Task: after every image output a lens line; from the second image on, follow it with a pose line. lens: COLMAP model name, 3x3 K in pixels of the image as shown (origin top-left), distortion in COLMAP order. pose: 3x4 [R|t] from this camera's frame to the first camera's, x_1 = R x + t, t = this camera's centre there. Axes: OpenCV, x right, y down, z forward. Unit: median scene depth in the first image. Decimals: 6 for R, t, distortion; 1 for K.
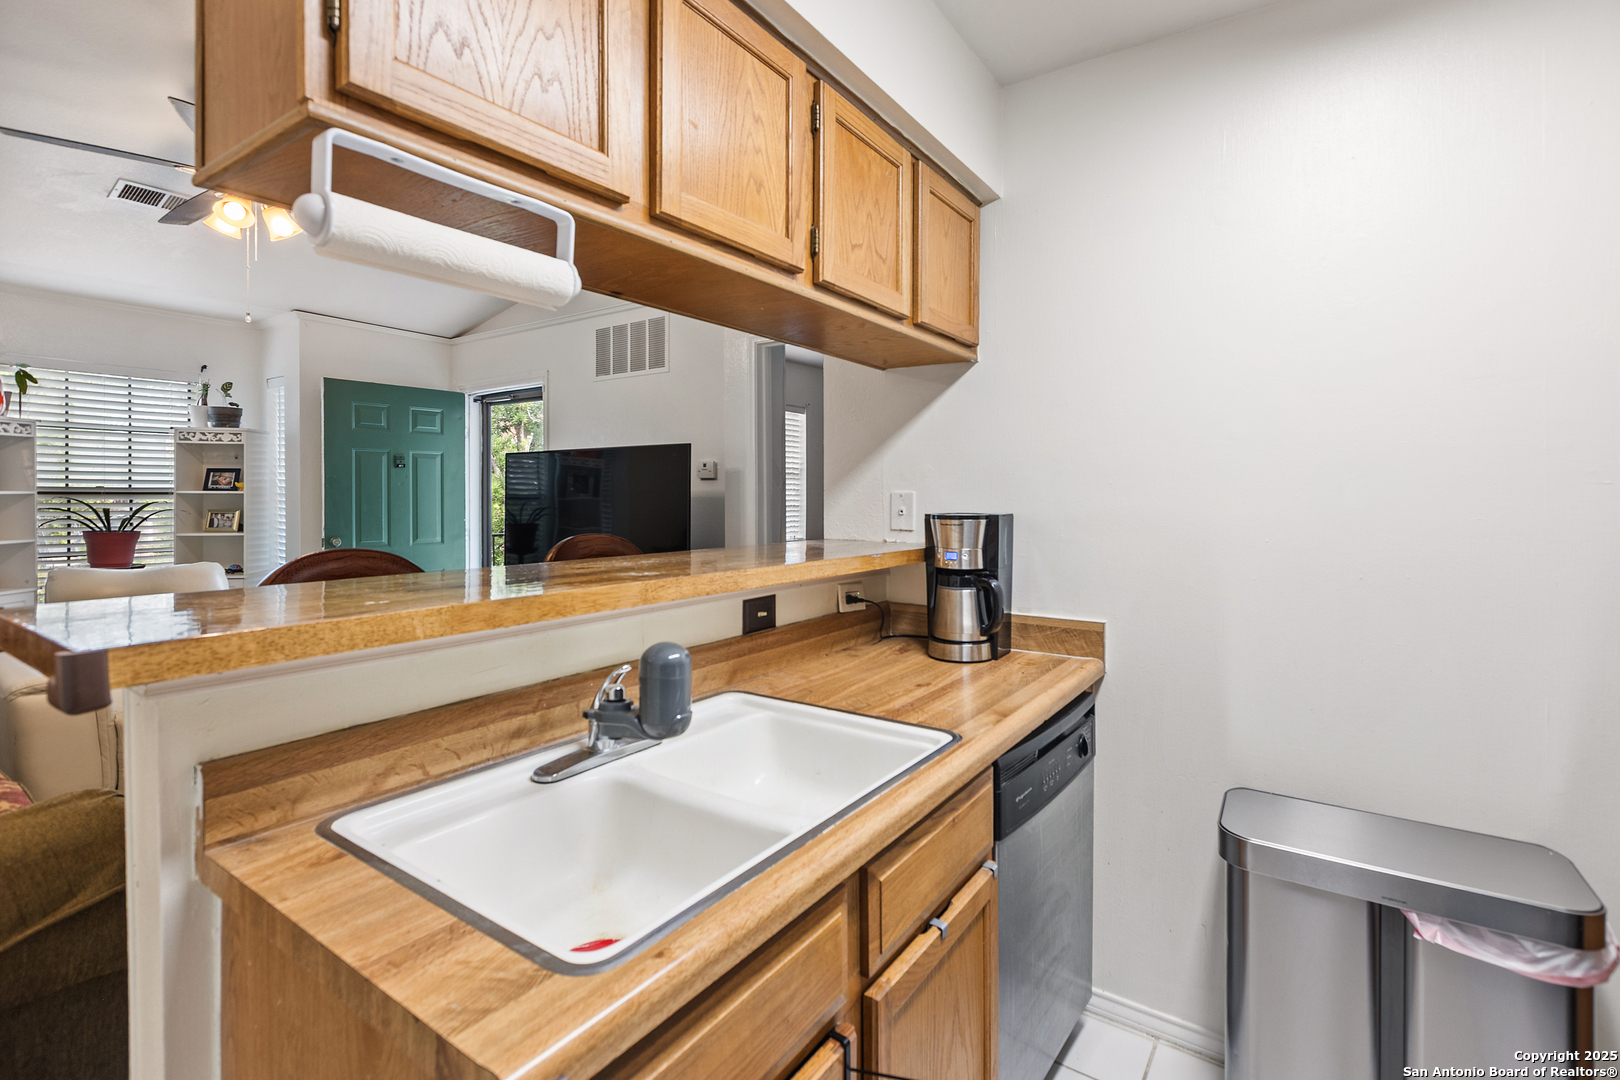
lens RADIAL K [[749.8, 0, 810.8], [0, 749.8, 499.6], [0, 0, 1]] dist [0.002011, 0.000364]
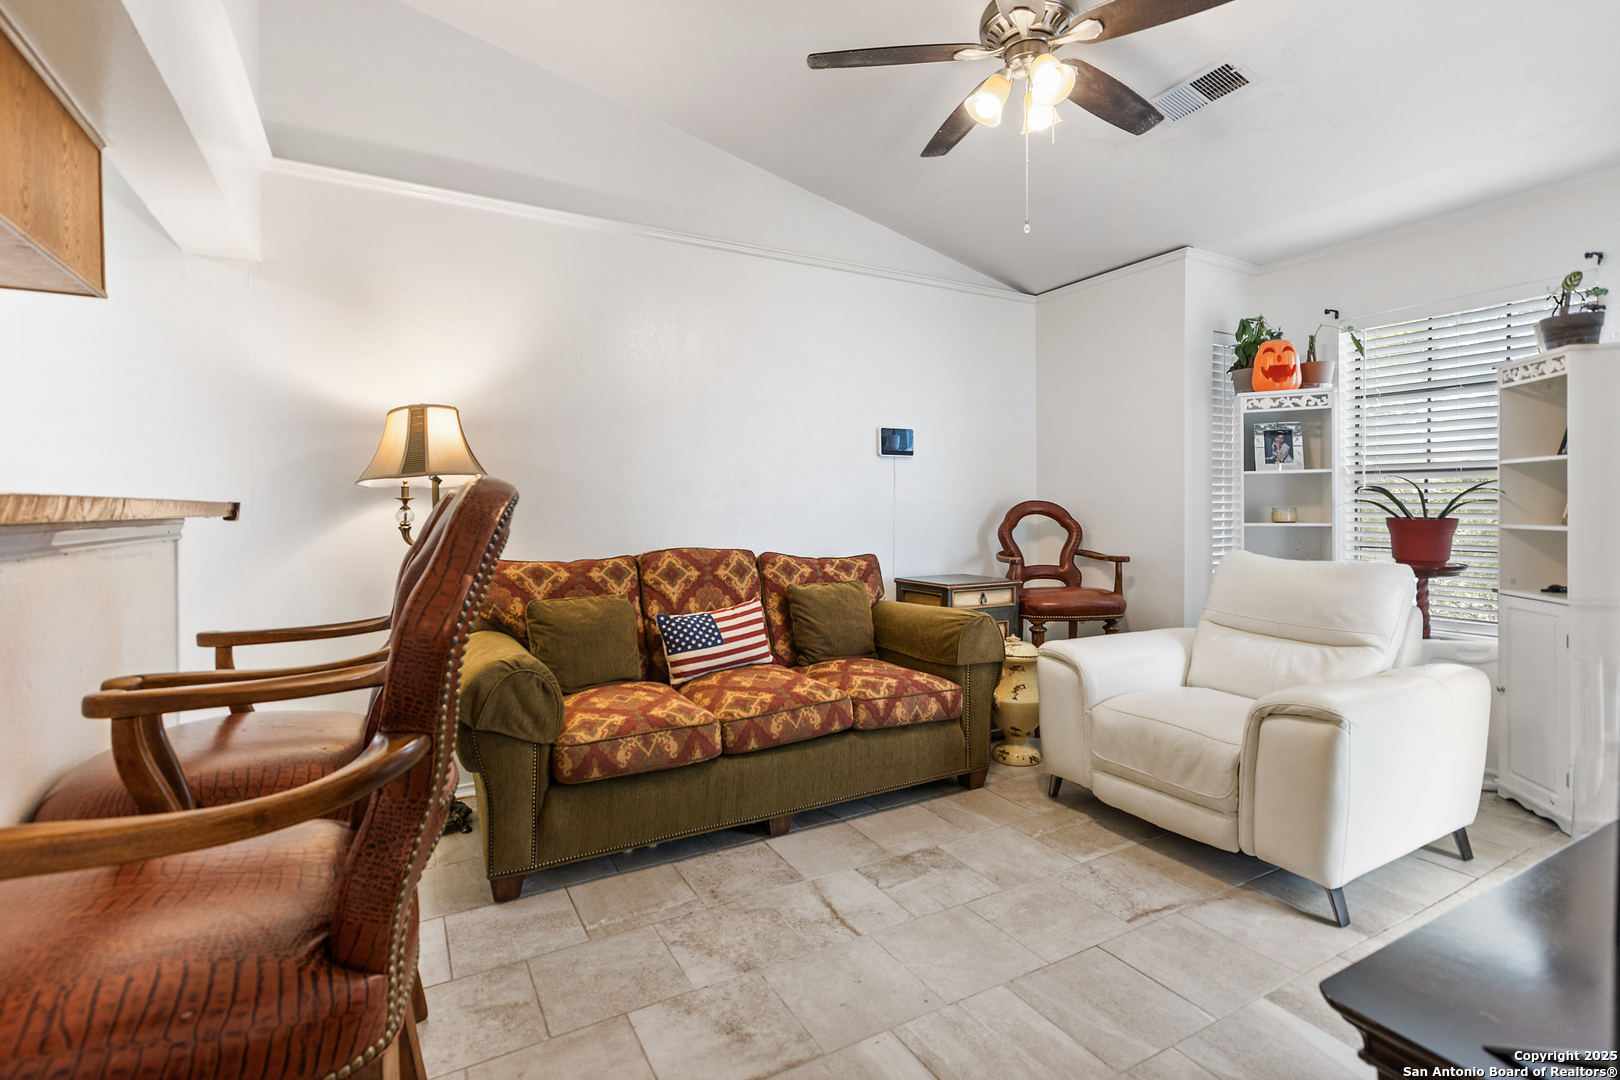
lens RADIAL K [[741.1, 0, 792.9], [0, 741.1, 521.1], [0, 0, 1]] dist [-0.000294, 0.000049]
pose [[-0.449989, 0.016622, -0.892879, 0.025402], [-0.000473, 0.999822, 0.018851, 0.029094], [0.893034, 0.008905, -0.449901, 0.713034]]
